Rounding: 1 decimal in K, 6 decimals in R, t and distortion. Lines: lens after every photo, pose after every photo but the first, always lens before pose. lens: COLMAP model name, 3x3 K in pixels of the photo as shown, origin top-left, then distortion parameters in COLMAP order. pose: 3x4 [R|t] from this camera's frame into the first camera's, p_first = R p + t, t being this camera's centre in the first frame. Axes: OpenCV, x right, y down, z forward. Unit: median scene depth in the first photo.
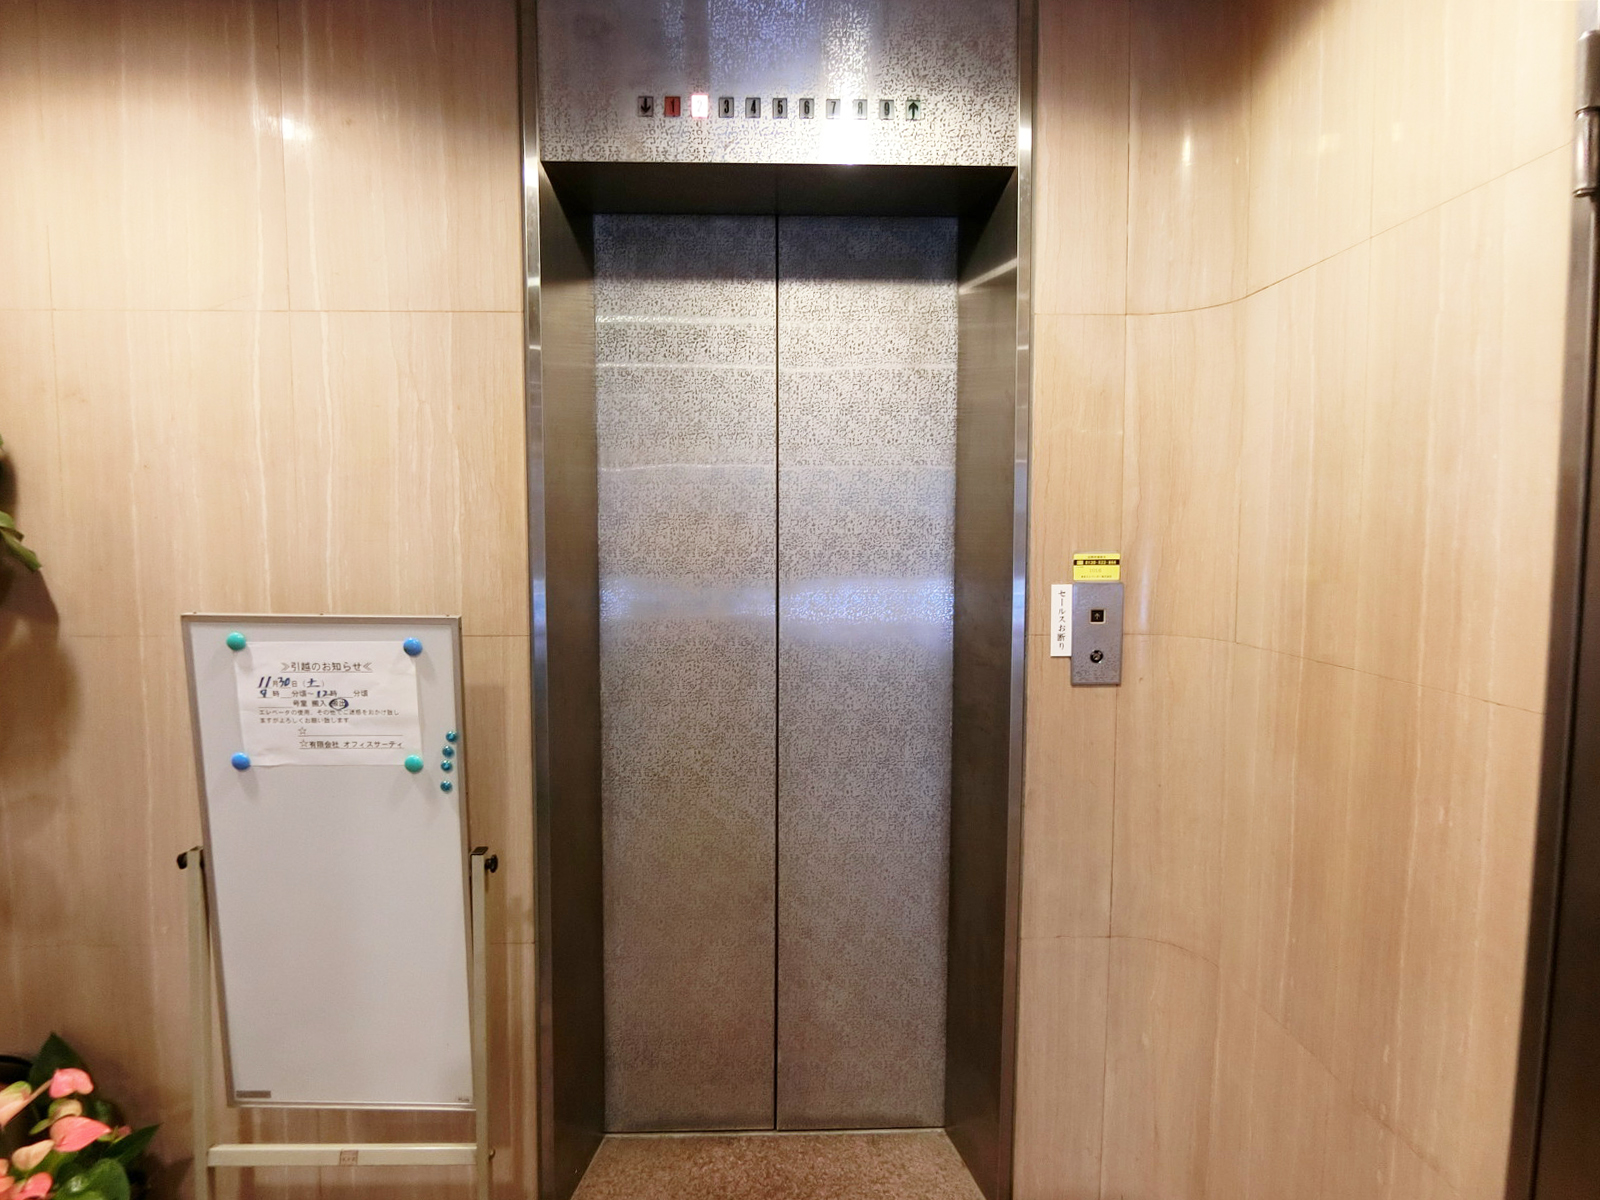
lens RADIAL K [[915.7, 0, 788.2], [0, 915.7, 597.0], [0, 0, 1]] dist [-0.004414, -0.000043]
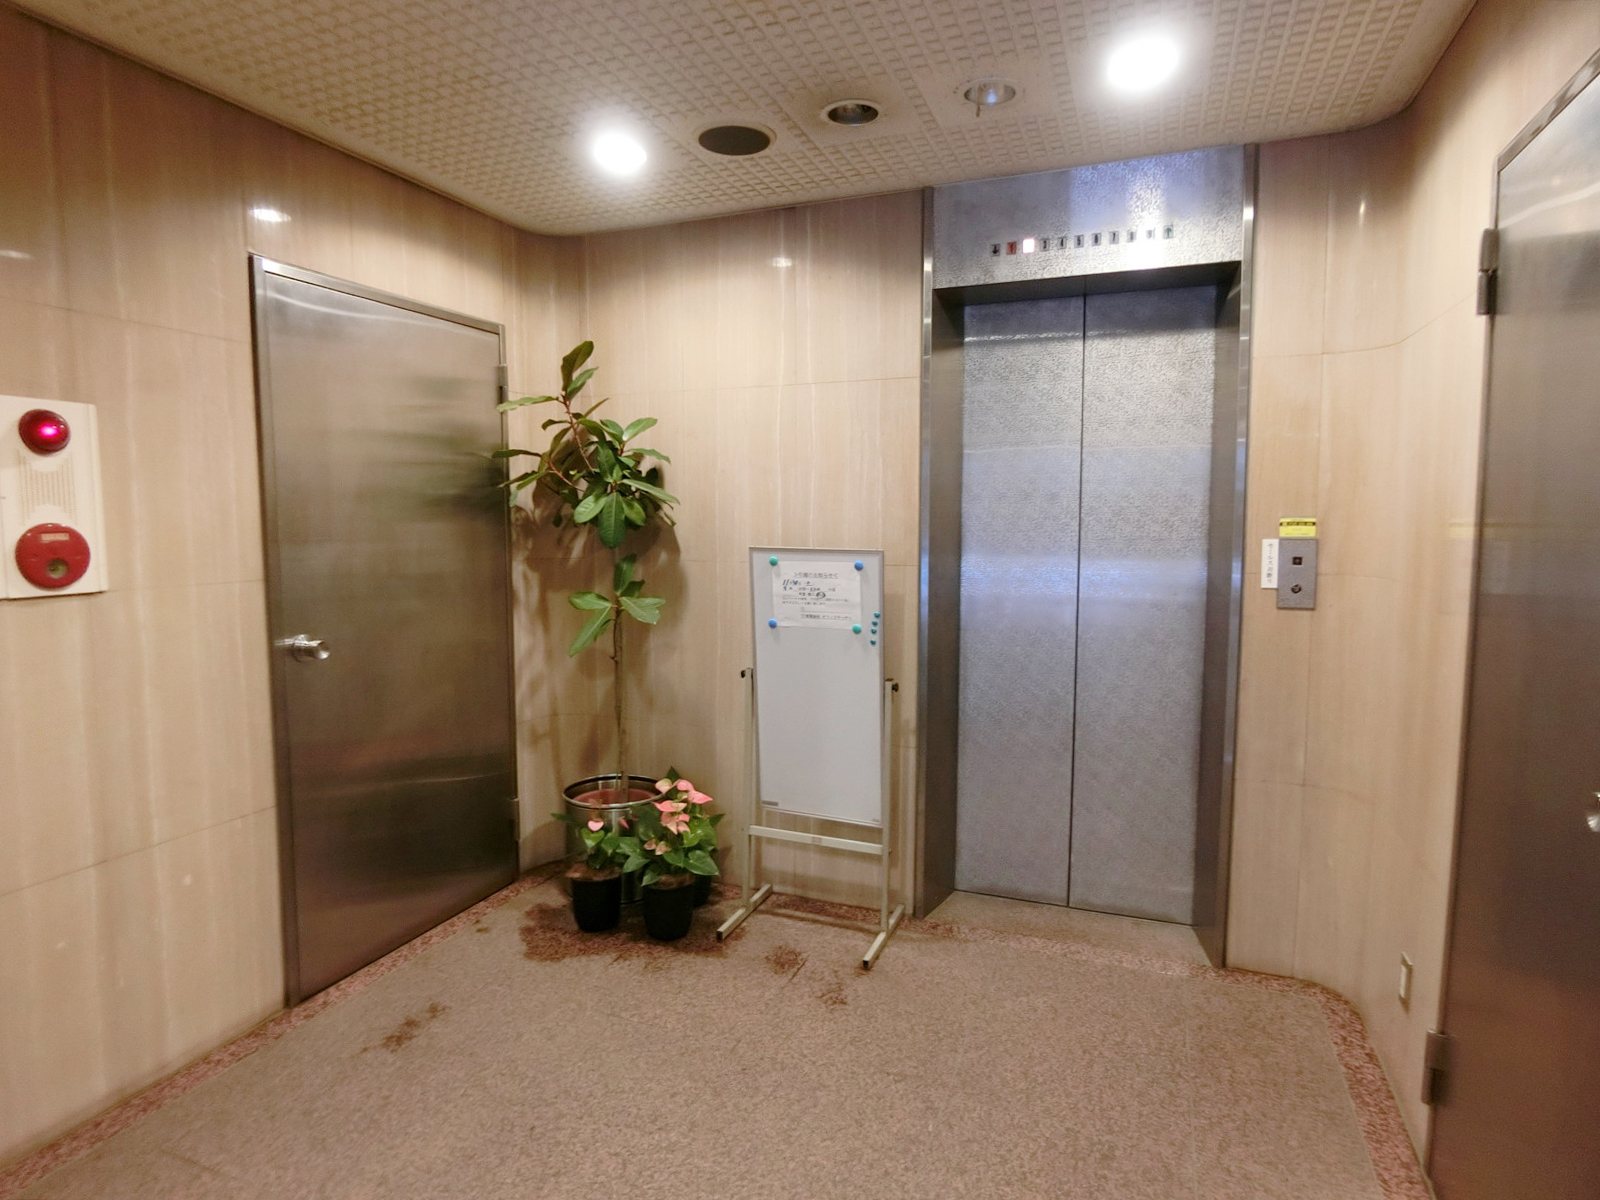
lens RADIAL K [[915.7, 0, 796.9], [0, 915.7, 593.9], [0, 0, 1]] dist [-0.004414, -0.000043]
pose [[0.919683, 0.033233, -0.391252, 0.176507], [-0.026493, 0.999393, 0.022615, 0.061091], [0.391766, -0.010433, 0.920006, -0.654086]]
